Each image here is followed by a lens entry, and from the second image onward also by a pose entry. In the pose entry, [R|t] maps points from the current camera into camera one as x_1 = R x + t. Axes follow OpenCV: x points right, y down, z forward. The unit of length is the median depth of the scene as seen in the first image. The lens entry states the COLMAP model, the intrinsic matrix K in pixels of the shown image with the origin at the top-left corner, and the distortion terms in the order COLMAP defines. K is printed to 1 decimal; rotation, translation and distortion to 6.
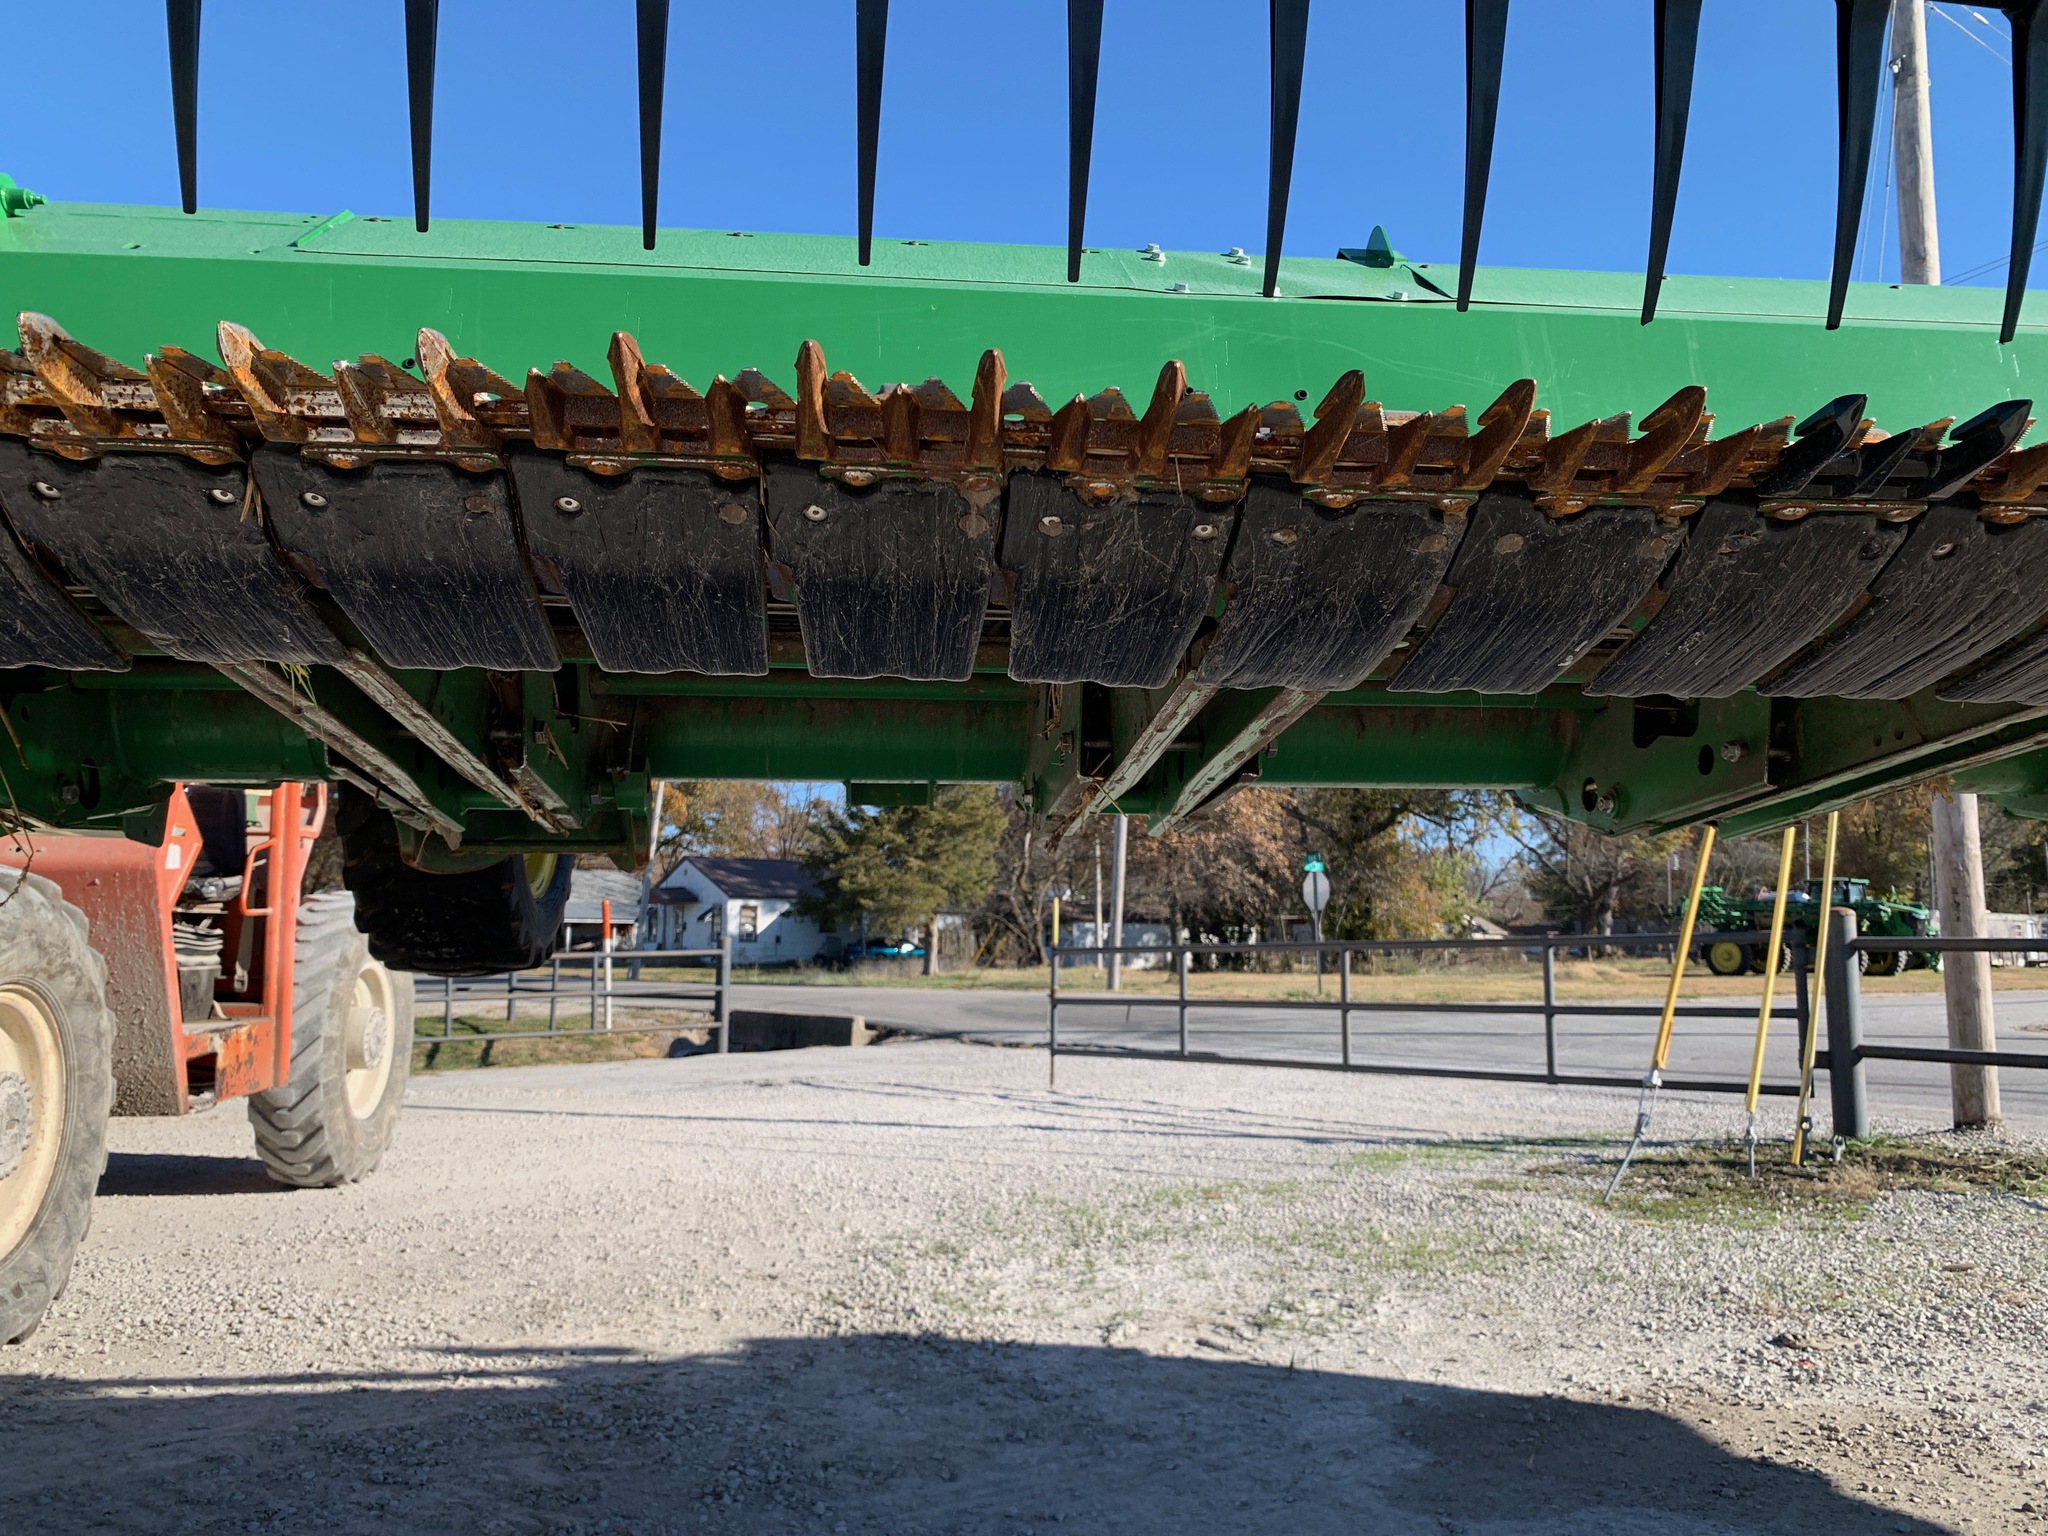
lens RADIAL K [[1583.6, 0, 1029.0], [0, 1583.6, 724.9], [0, 0, 1]] dist [0.032891, -0.037489]
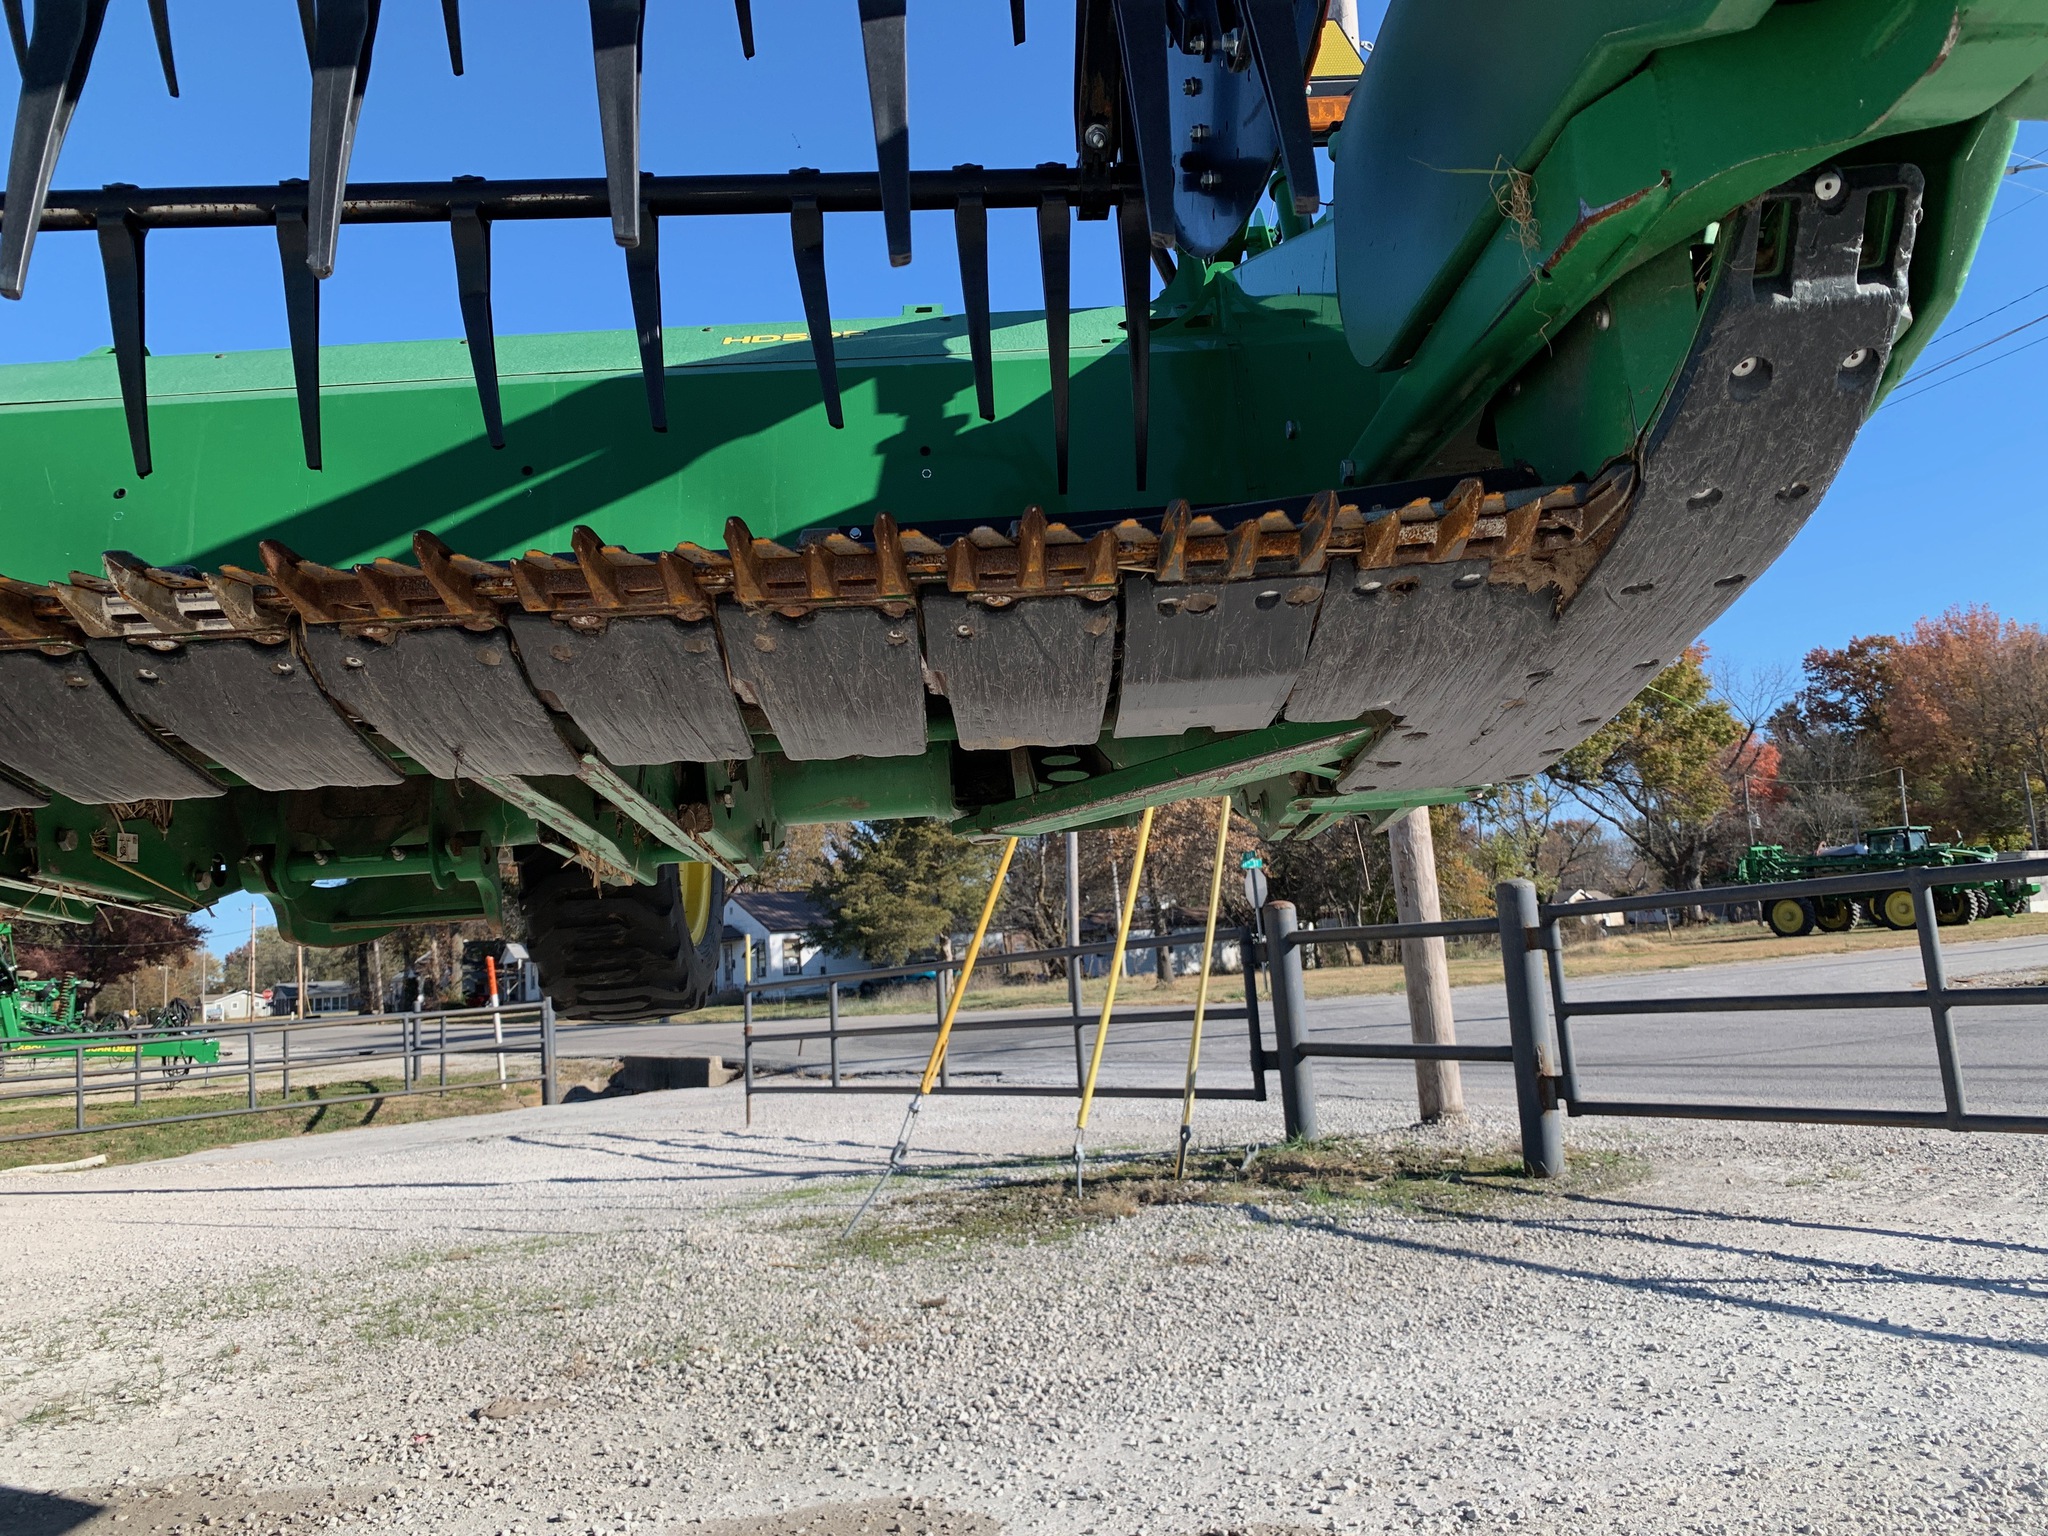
lens RADIAL K [[1581.3, 0, 1056.5], [0, 1581.3, 712.0], [0, 0, 1]] dist [0.051857, -0.083652]
pose [[0.994136, -0.084400, -0.067604, 0.206015], [0.083487, 0.996377, -0.016228, 0.001718], [0.068729, 0.010489, 0.997580, 0.013054]]
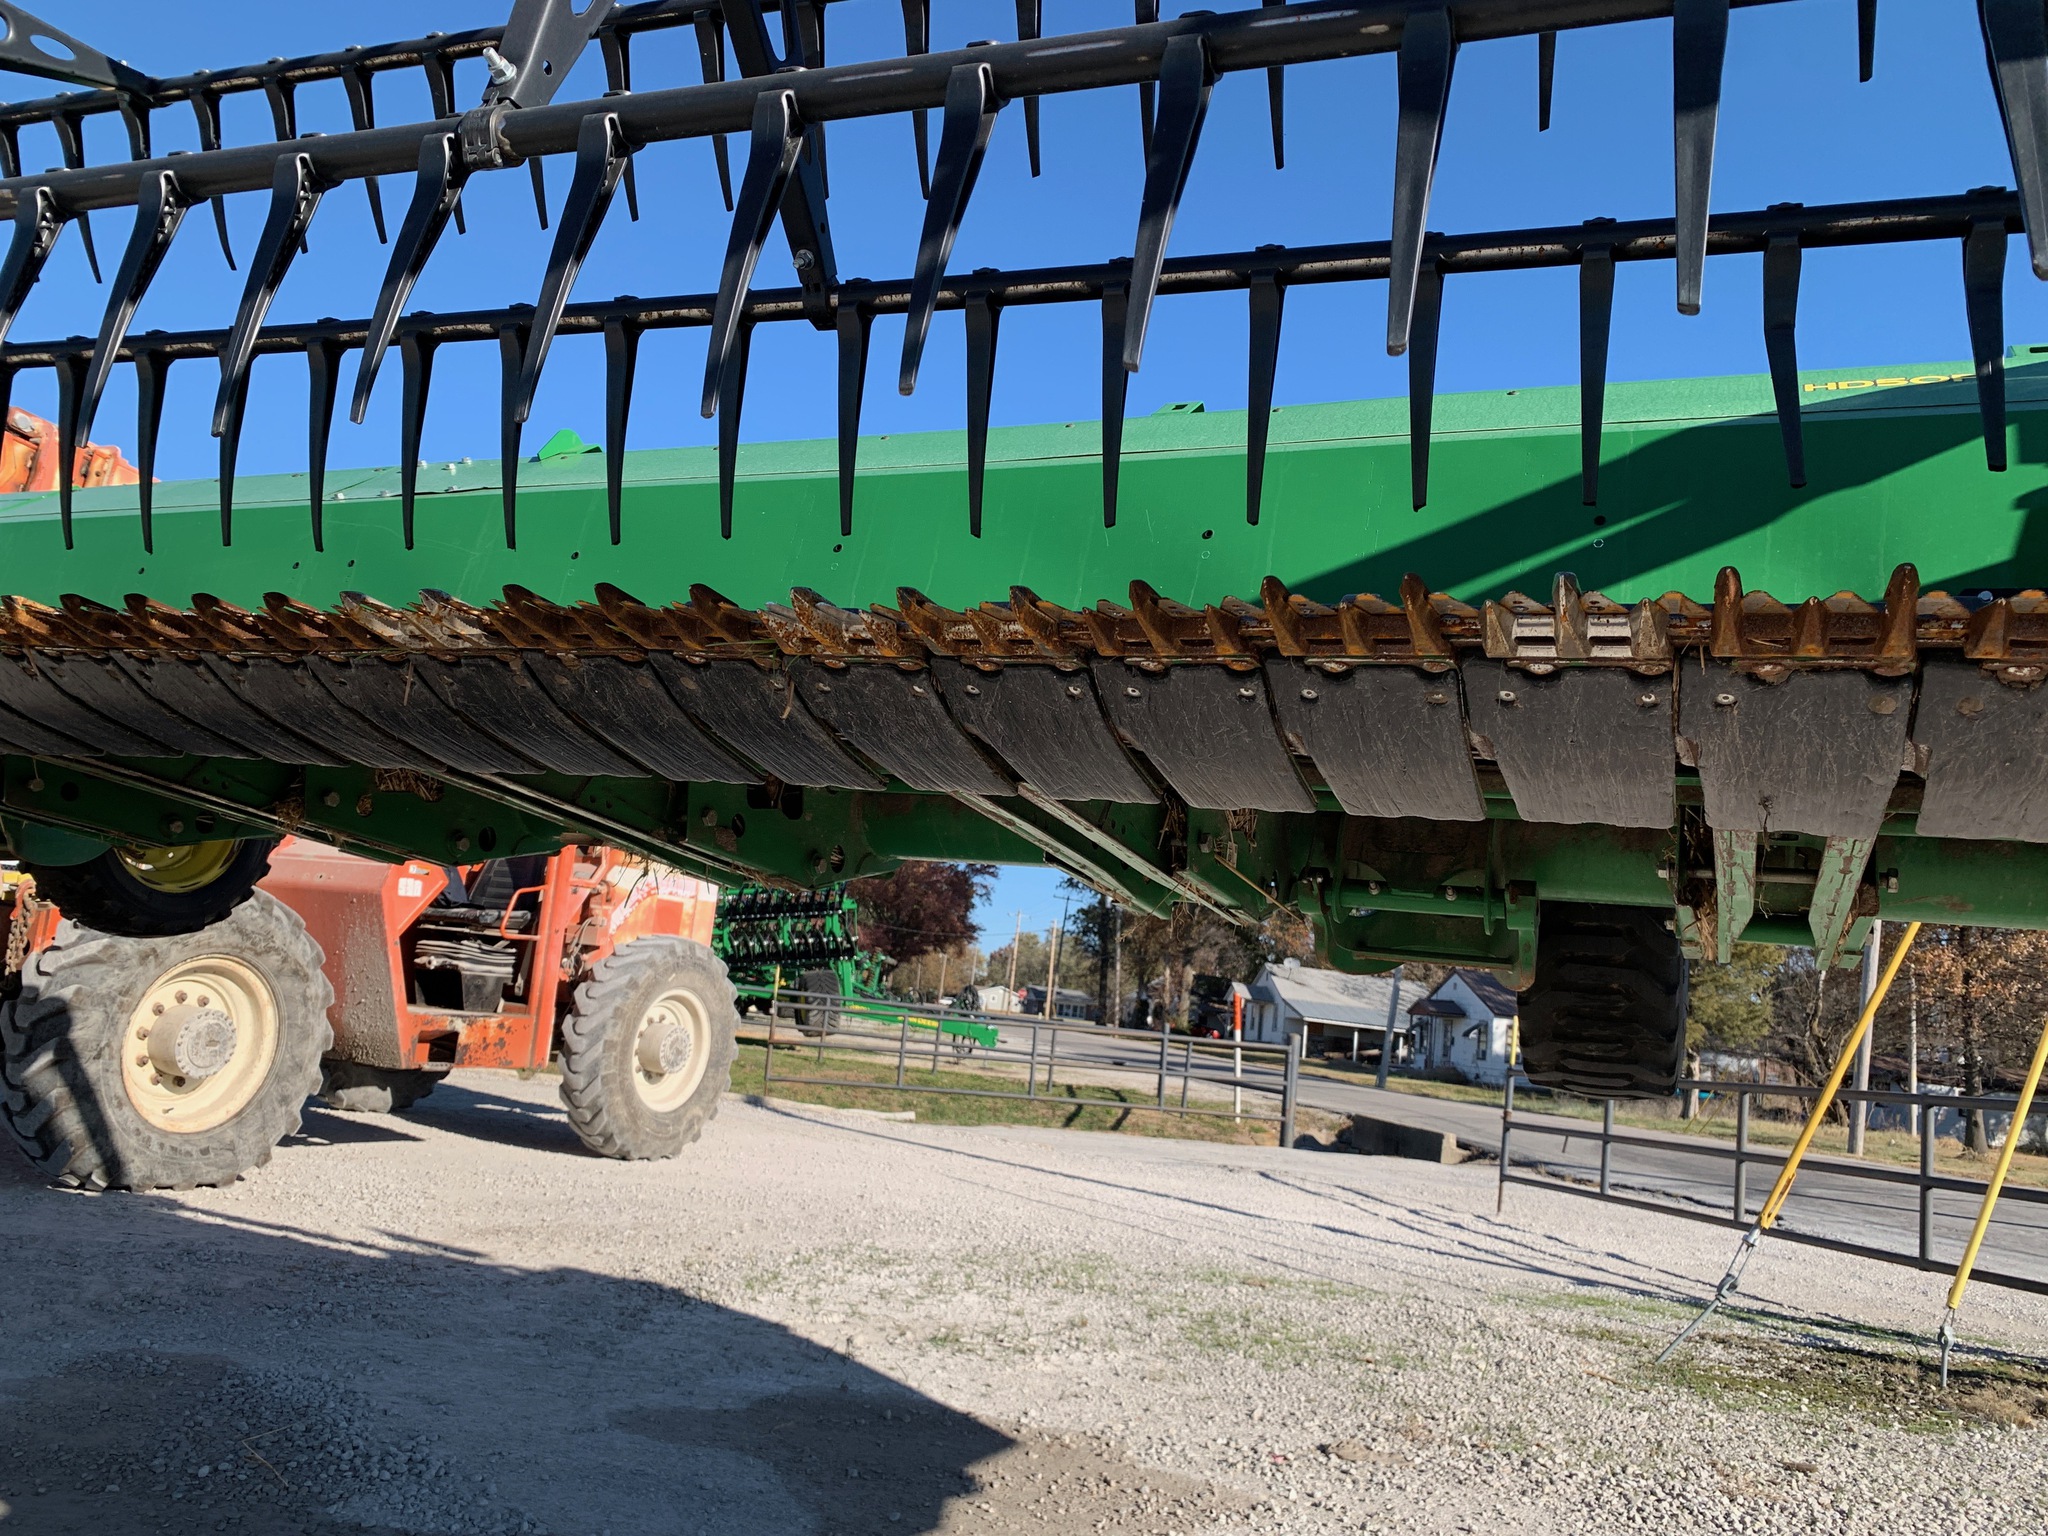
lens RADIAL K [[1592.2, 0, 1025.9], [0, 1592.2, 730.1], [0, 0, 1]] dist [0.042360, -0.083721]
pose [[0.860278, -0.002538, -0.509818, 0.181746], [-0.031486, 0.997814, -0.058098, 0.001956], [0.508851, 0.066033, 0.858318, 0.007794]]
